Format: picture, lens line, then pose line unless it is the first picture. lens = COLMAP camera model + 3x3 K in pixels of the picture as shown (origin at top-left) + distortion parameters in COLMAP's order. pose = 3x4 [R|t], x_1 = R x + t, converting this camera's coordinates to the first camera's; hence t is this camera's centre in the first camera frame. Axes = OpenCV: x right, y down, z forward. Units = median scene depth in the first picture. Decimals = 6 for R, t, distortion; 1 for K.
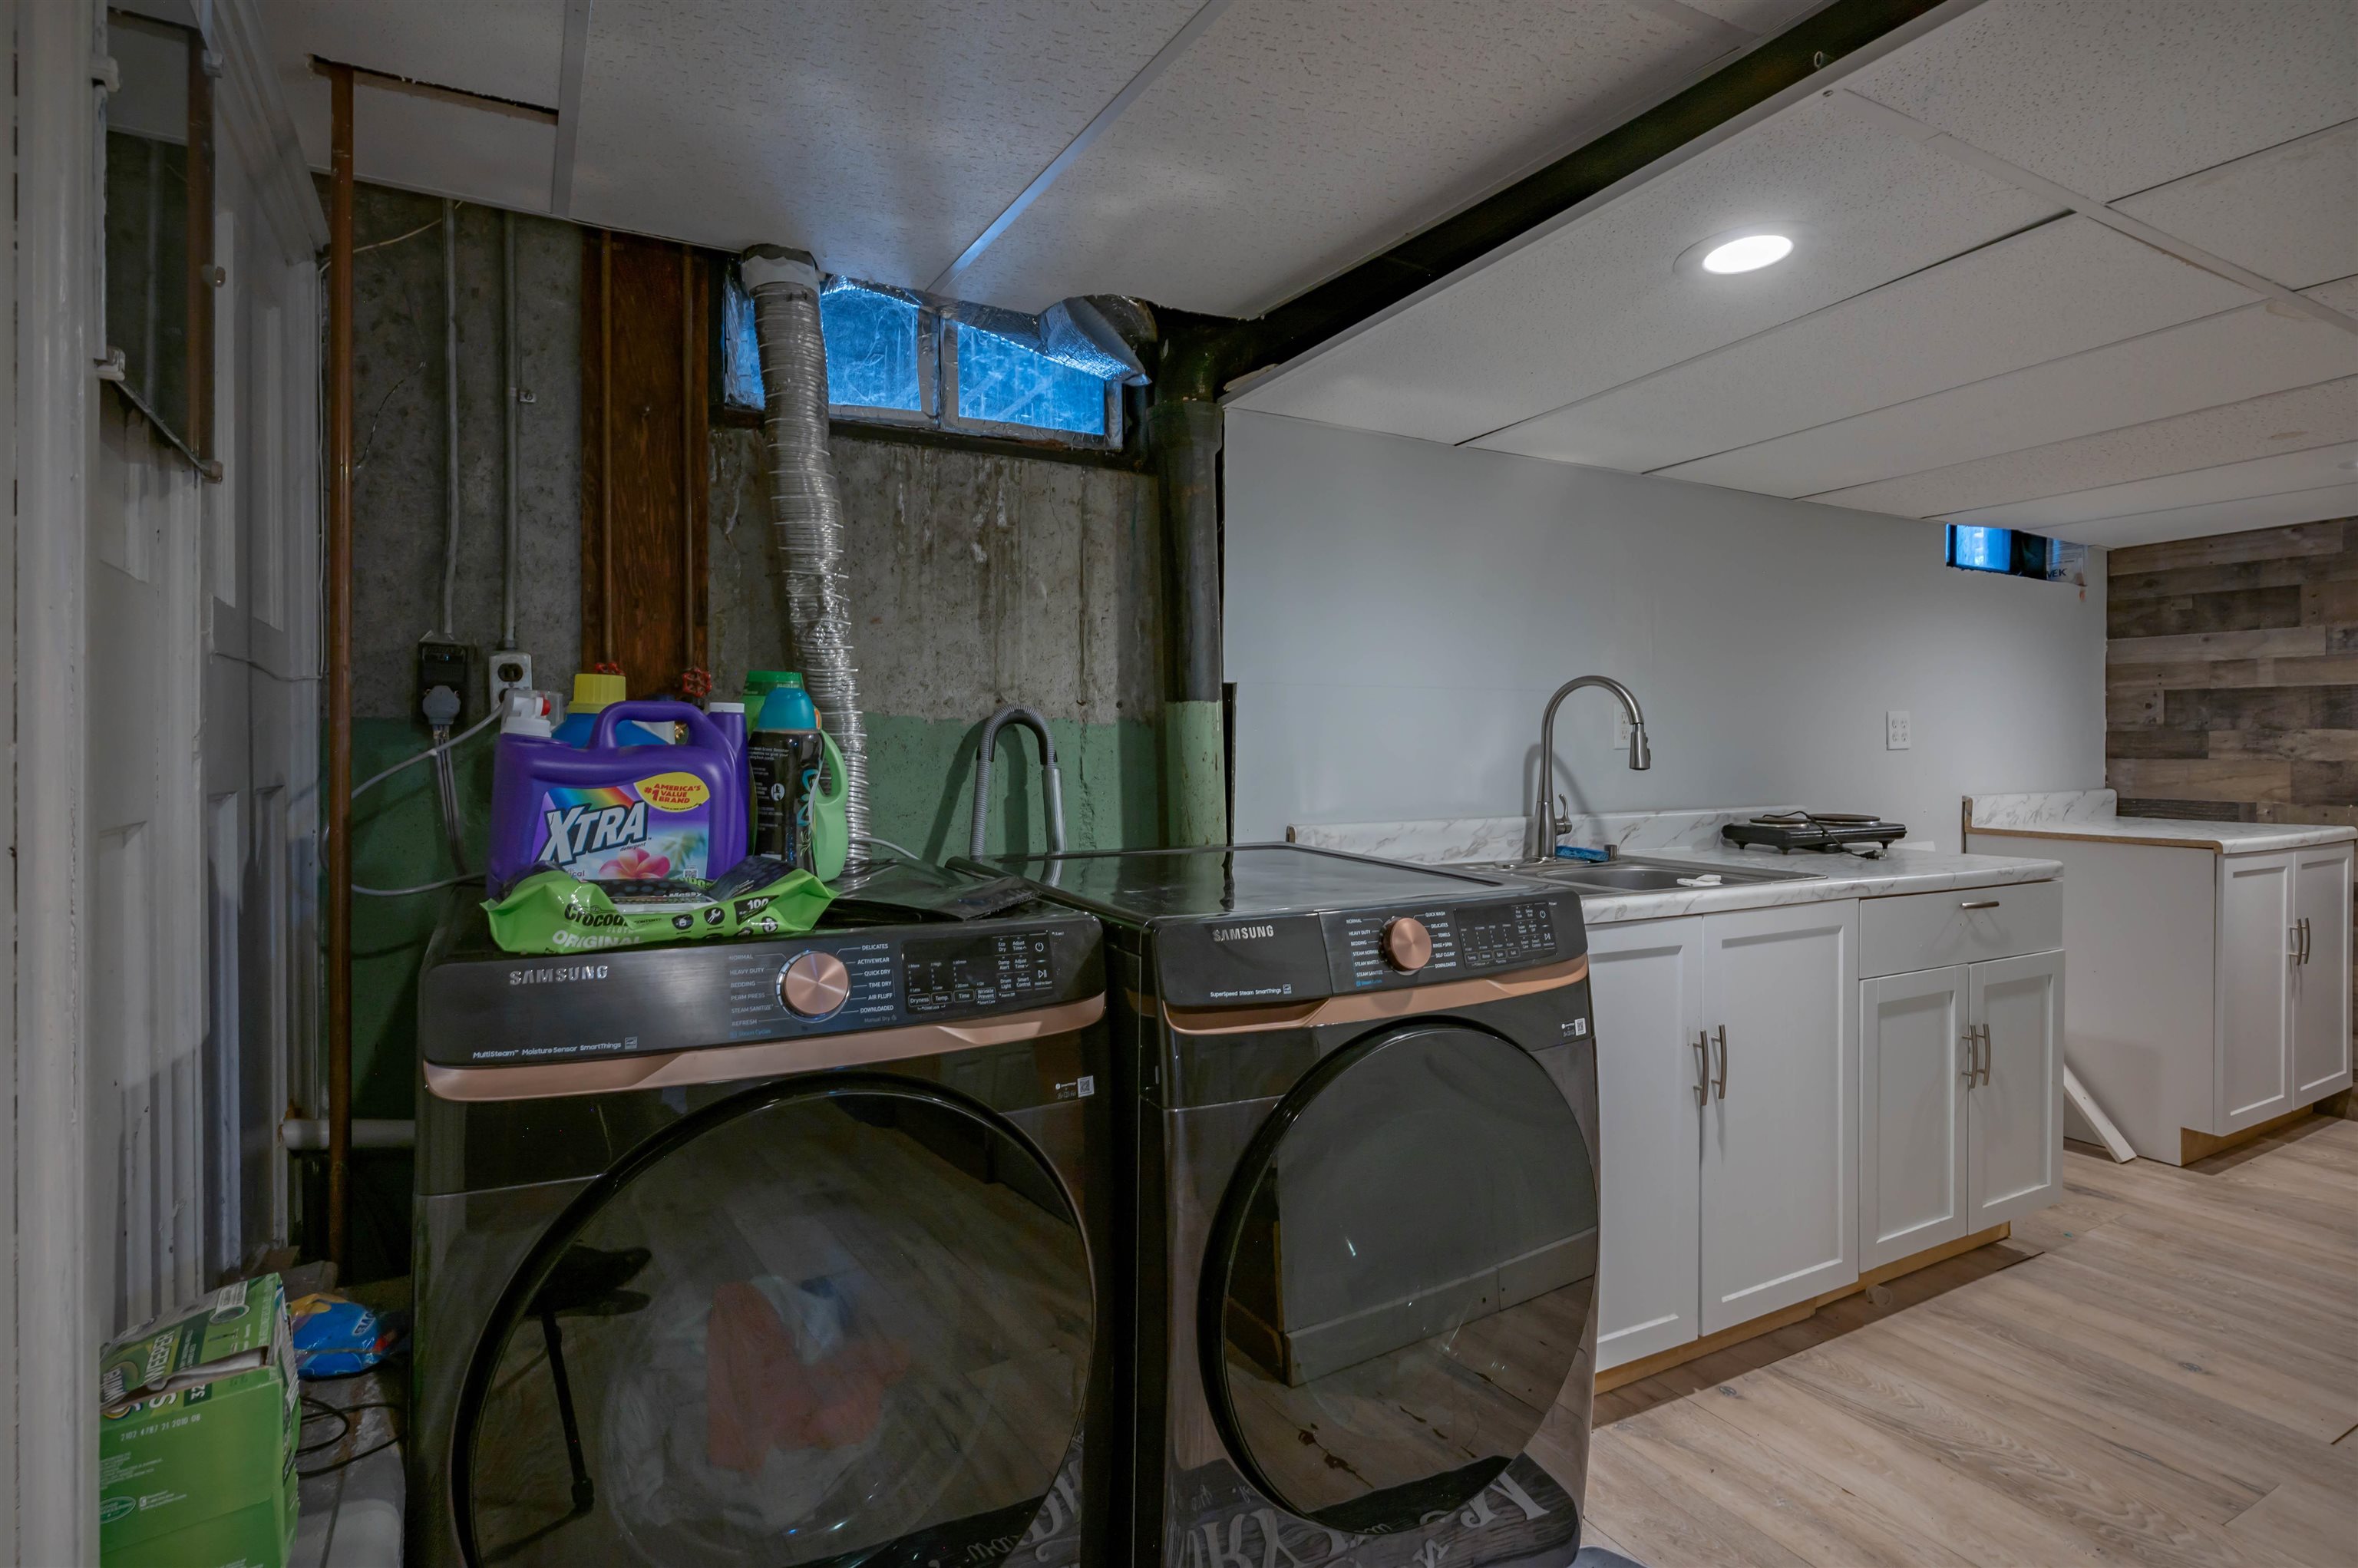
lens RADIAL K [[1161.8, 0, 1130.0], [0, 1161.8, 753.0], [0, 0, 1]] dist [-0.006095, 0.001439]
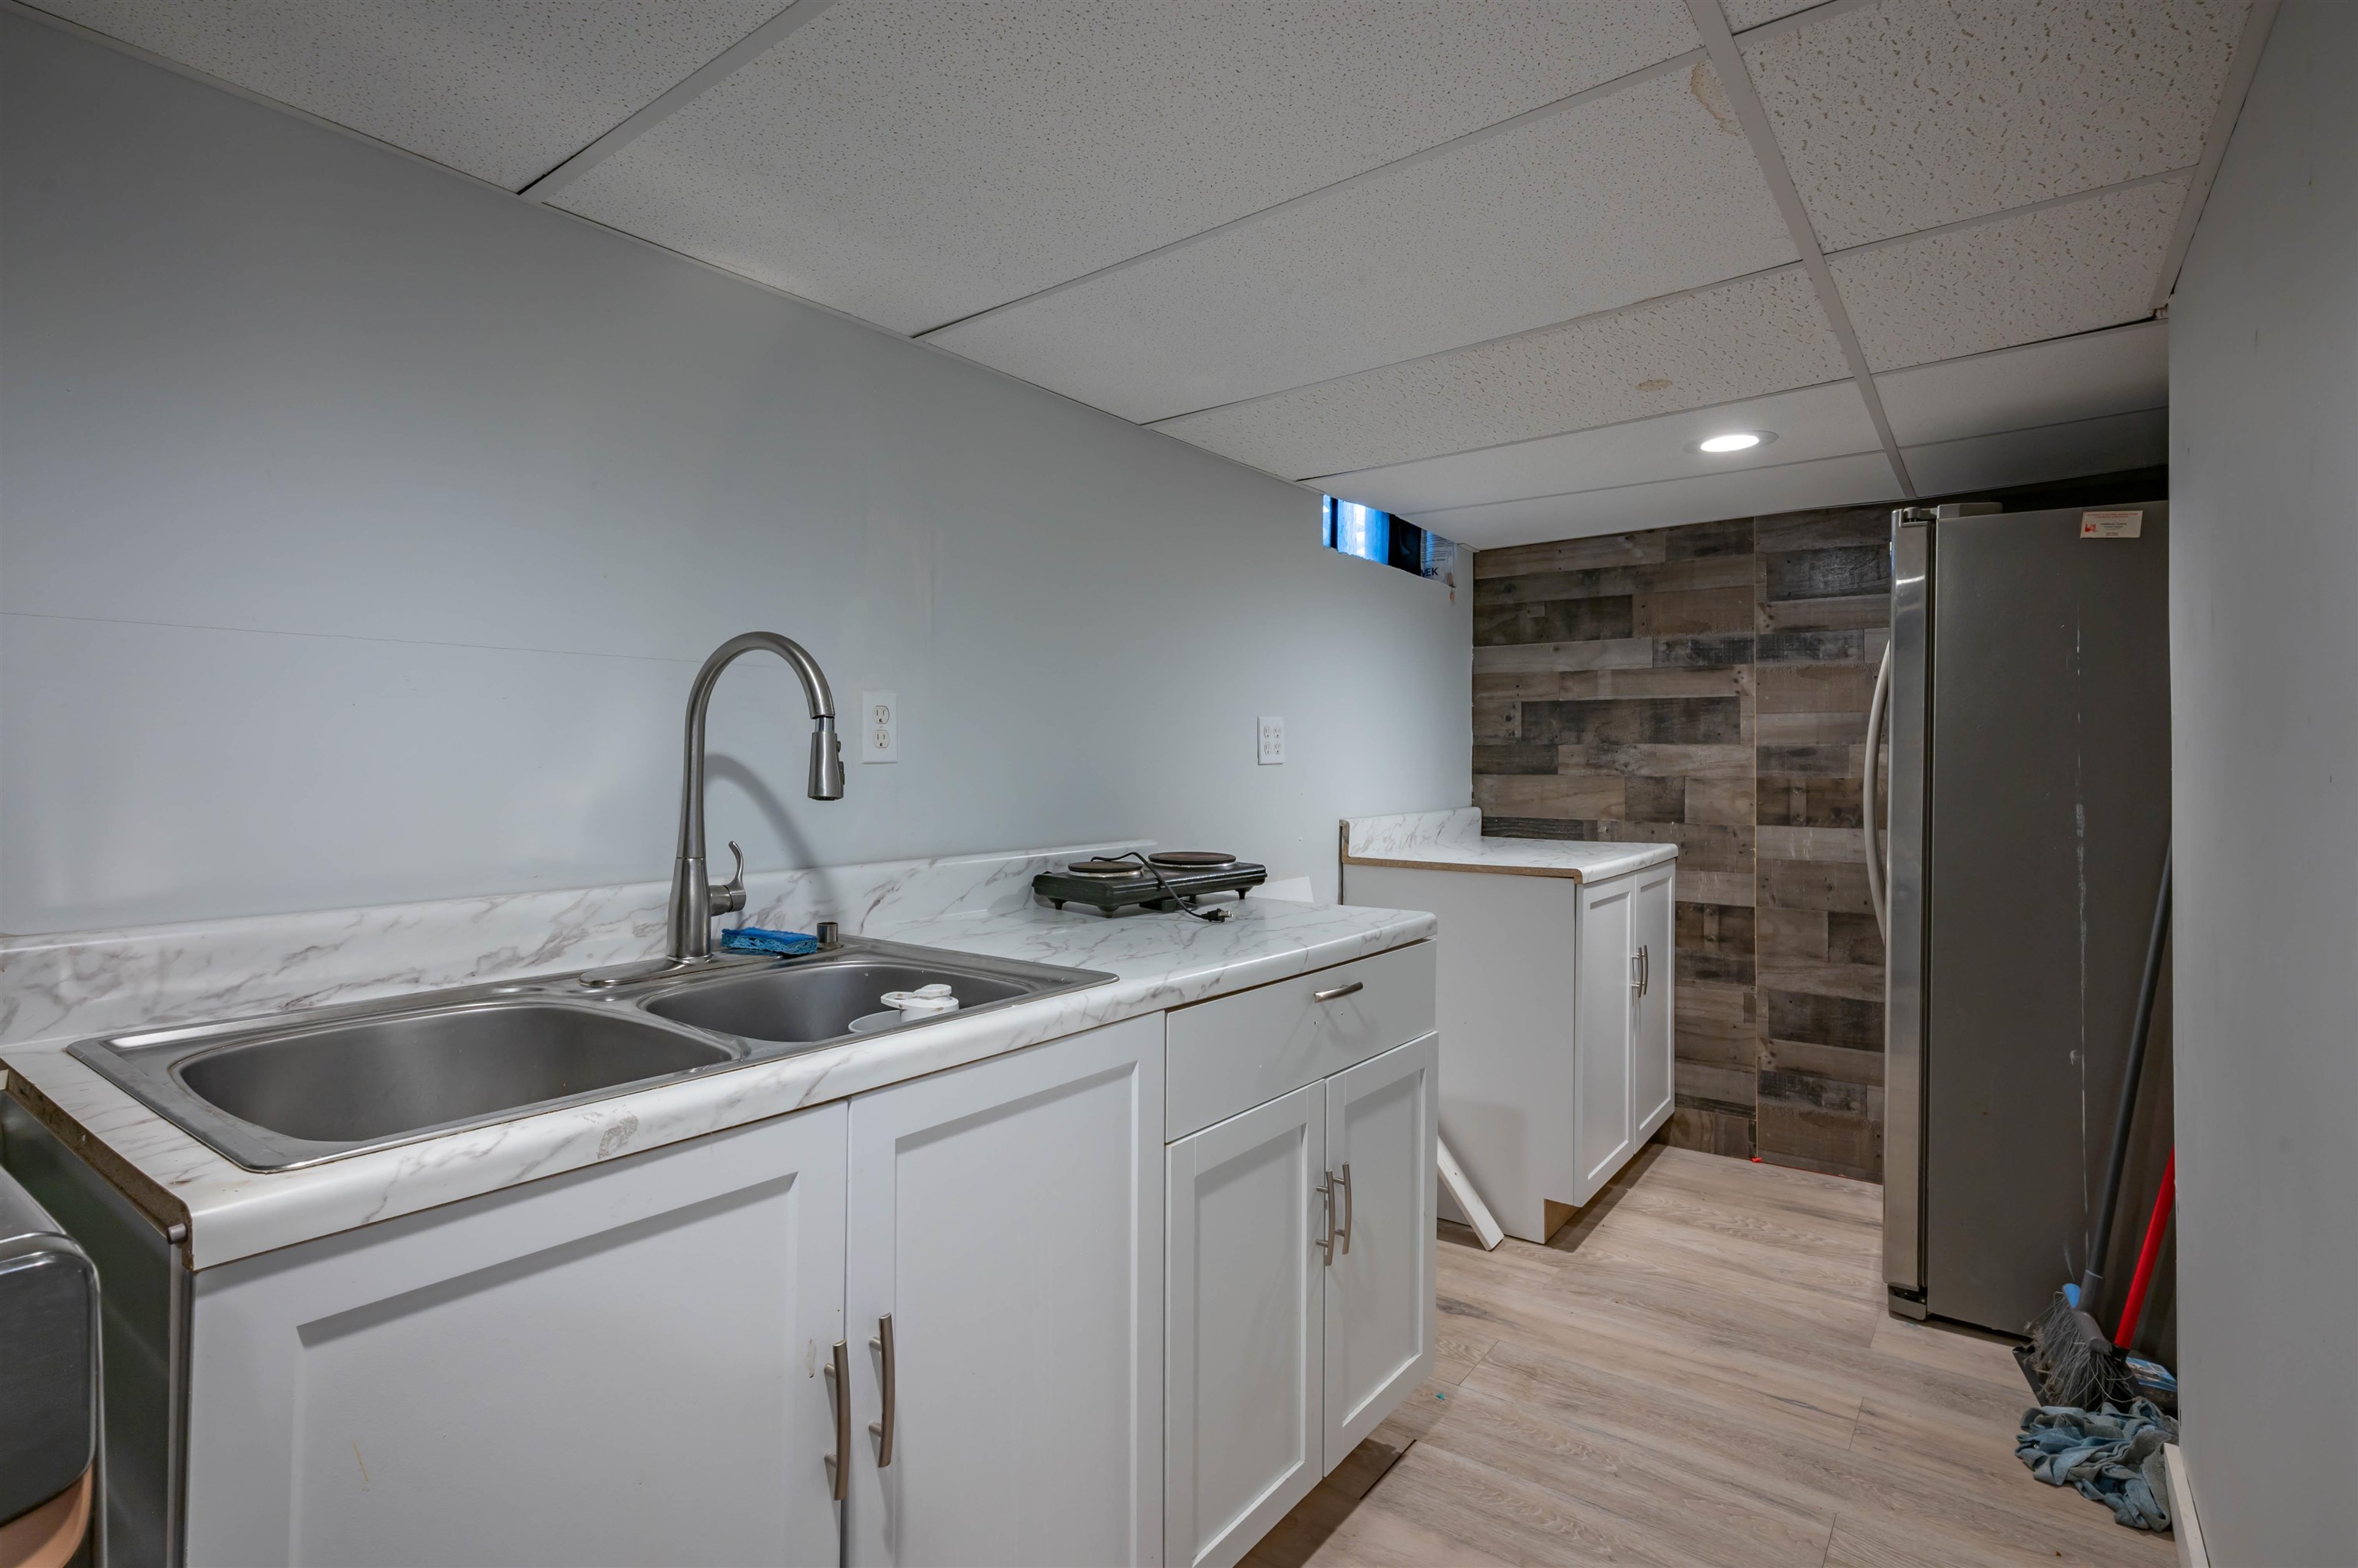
lens RADIAL K [[1161.8, 0, 1171.4], [0, 1161.8, 773.8], [0, 0, 1]] dist [-0.006095, 0.001439]
pose [[0.898149, -0.002387, 0.439685, 0.280883], [0.000205, 0.999987, 0.005009, -0.000442], [-0.439692, -0.004408, 0.898138, 0.349760]]
